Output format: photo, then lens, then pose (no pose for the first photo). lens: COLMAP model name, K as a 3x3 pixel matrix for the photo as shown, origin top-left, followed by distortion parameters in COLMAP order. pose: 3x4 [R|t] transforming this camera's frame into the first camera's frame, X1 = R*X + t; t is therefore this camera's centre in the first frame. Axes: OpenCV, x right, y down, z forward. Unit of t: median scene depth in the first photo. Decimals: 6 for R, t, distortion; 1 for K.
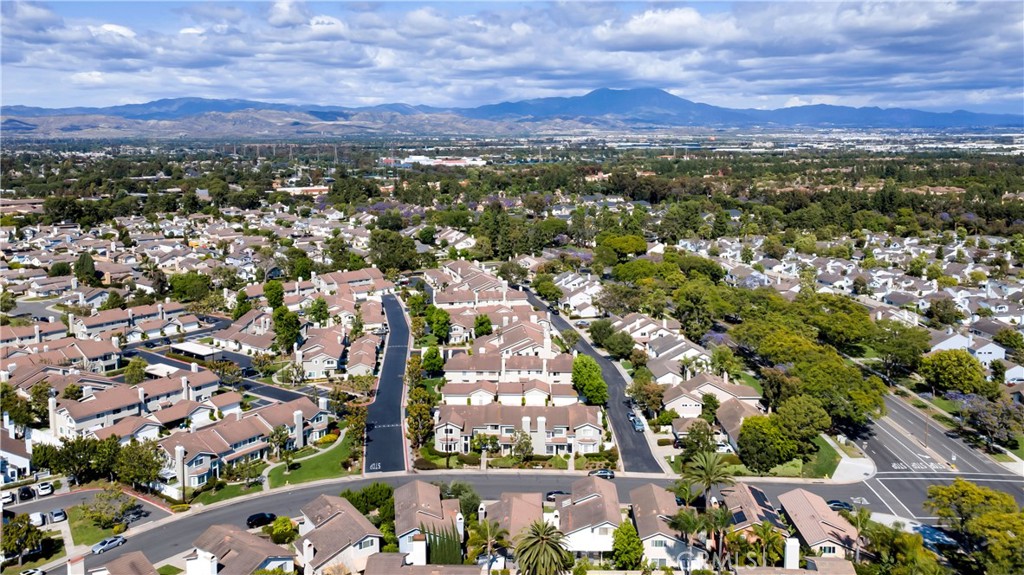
lens RADIAL K [[770.3, 0, 512.6], [0, 770.3, 304.4], [0, 0, 1]] dist [0.040257, -0.002477]
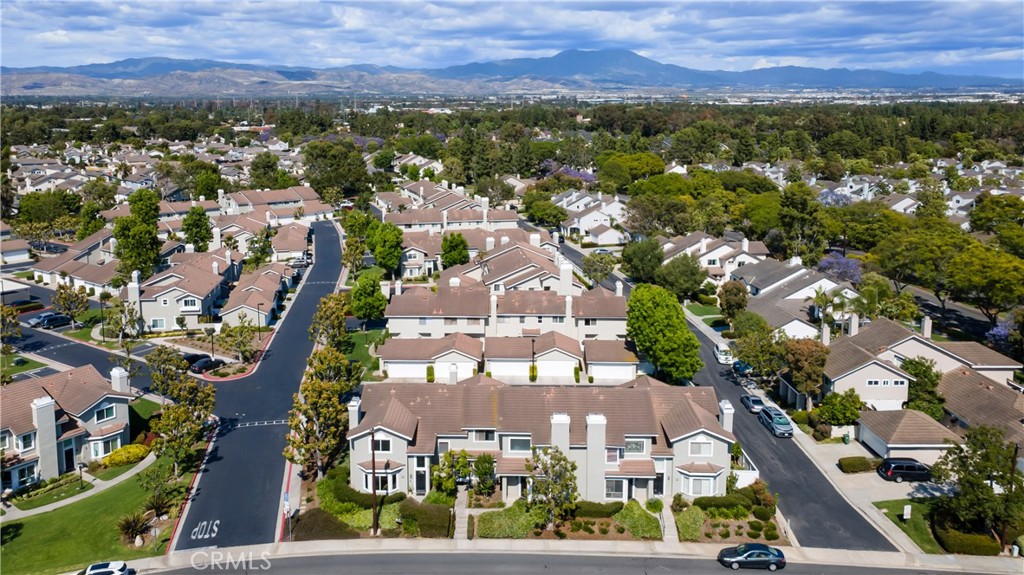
lens RADIAL K [[770.3, 0, 512.6], [0, 770.3, 304.4], [0, 0, 1]] dist [0.040257, -0.002477]
pose [[0.999160, 0.002854, 0.040868, -0.020959], [-0.004953, 0.998669, 0.051348, 0.049316], [-0.040667, -0.051507, 0.997844, 0.449947]]
